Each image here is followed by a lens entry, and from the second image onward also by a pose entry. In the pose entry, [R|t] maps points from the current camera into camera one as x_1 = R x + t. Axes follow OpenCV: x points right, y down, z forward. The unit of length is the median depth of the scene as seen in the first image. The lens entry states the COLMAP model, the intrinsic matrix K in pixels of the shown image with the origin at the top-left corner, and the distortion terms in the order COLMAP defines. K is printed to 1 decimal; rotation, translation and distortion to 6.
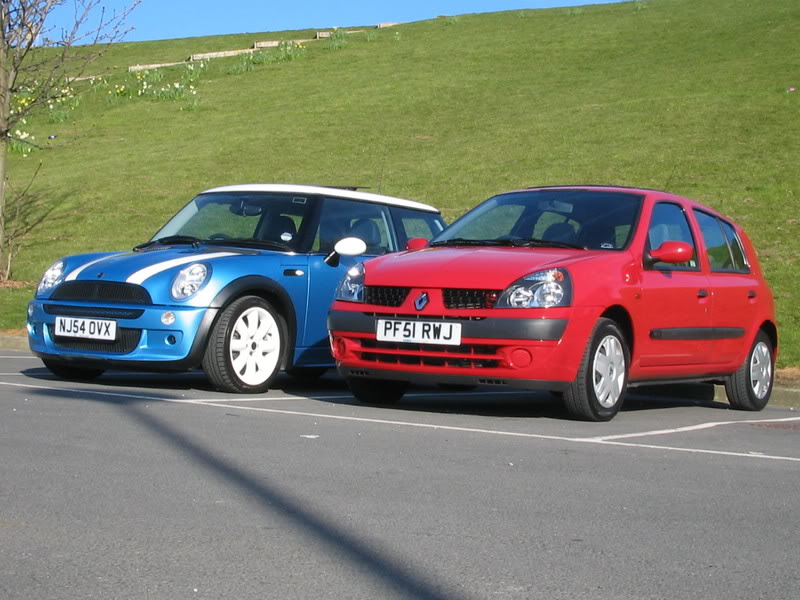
lens RADIAL K [[1502.6, 0, 400.0], [0, 1502.6, 300.0], [0, 0, 1]] dist [-0.142155, 0.052304]
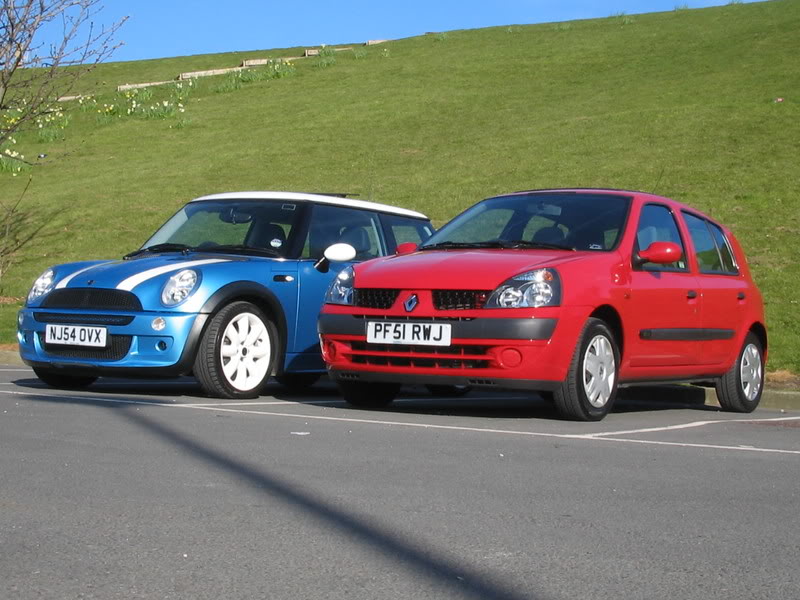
lens RADIAL K [[1502.6, 0, 400.0], [0, 1502.6, 300.0], [0, 0, 1]] dist [-0.142155, 0.052304]
pose [[0.999929, -0.010441, 0.005798, 0.000904], [0.010517, 0.999858, -0.013139, 0.010519], [-0.005660, 0.013199, 0.999897, -0.001654]]
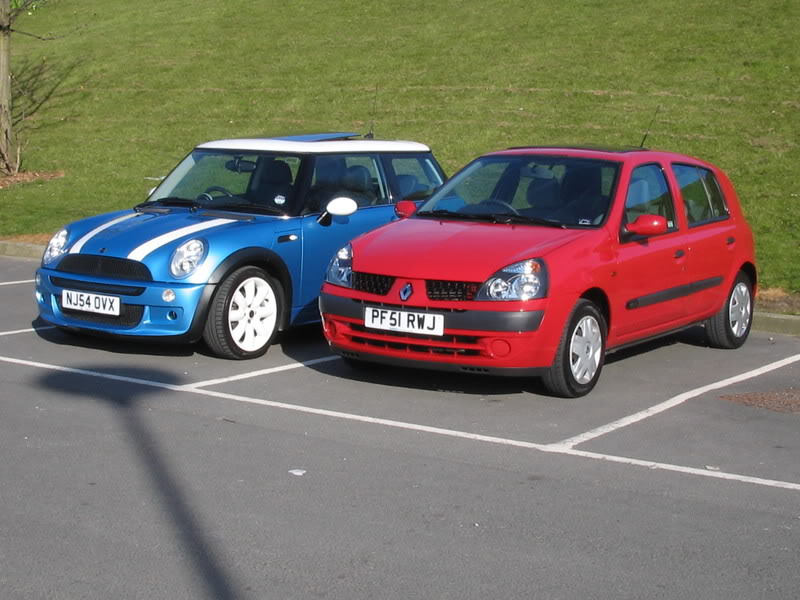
lens RADIAL K [[1502.6, 0, 400.0], [0, 1502.6, 300.0], [0, 0, 1]] dist [-0.142155, 0.052304]
pose [[0.999600, -0.024380, -0.014300, 0.021824], [0.026090, 0.990493, 0.135065, -0.118598], [0.010871, -0.135384, 0.990734, -0.039155]]
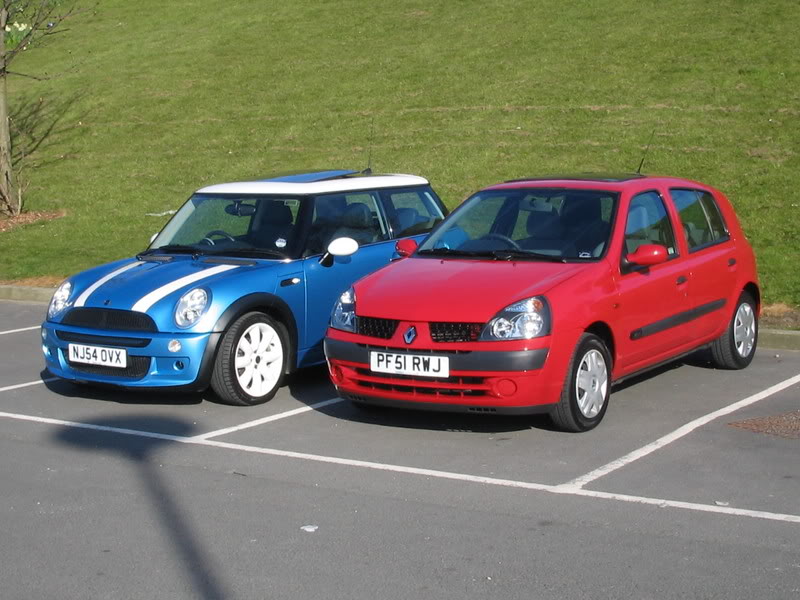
lens RADIAL K [[1502.6, 0, 400.0], [0, 1502.6, 300.0], [0, 0, 1]] dist [-0.142155, 0.052304]
pose [[0.997327, -0.070383, -0.019600, 0.025914], [0.072338, 0.988910, 0.129711, -0.140637], [0.010253, -0.130782, 0.991358, -0.039553]]
